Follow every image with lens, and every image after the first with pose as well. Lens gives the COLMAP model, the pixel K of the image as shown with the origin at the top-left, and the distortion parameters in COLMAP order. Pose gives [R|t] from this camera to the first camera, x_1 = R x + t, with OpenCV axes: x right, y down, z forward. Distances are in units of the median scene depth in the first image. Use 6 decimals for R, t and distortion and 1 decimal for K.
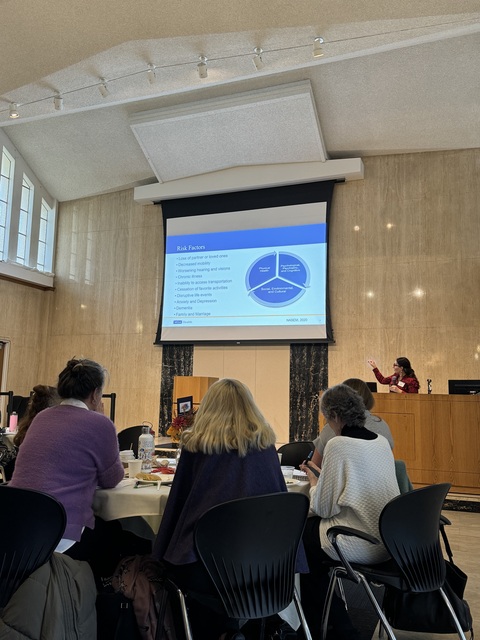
lens RADIAL K [[562.0, 0, 235.4], [0, 562.0, 317.8], [0, 0, 1]] dist [0.133866, -0.034588]
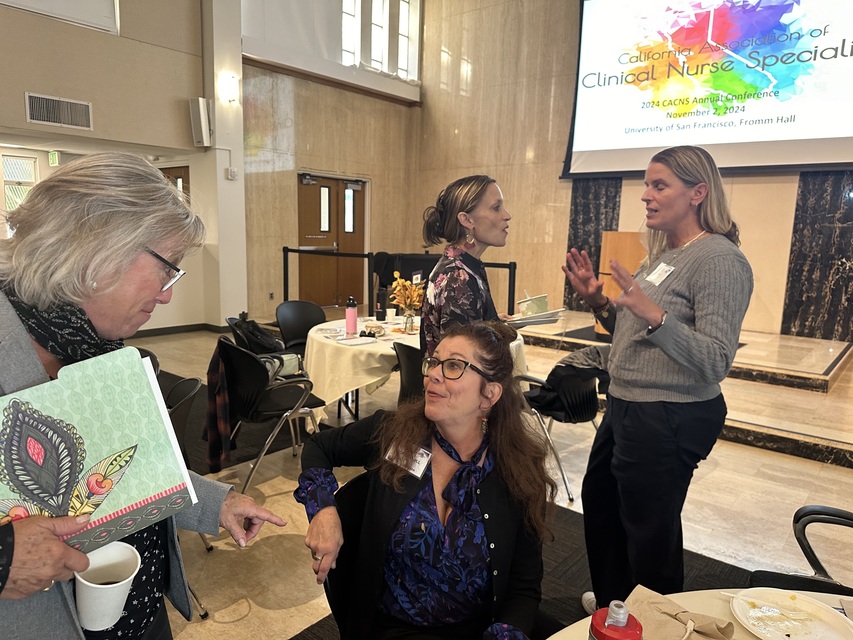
lens RADIAL K [[599.9, 0, 426.9], [0, 599.9, 324.9], [0, 0, 1]] dist [0.039066, -0.050953]
pose [[0.951804, 0.051164, -0.302410, -0.074641], [0.034841, 0.961570, 0.272341, 0.014252], [0.304723, -0.269752, 0.913443, 0.260879]]
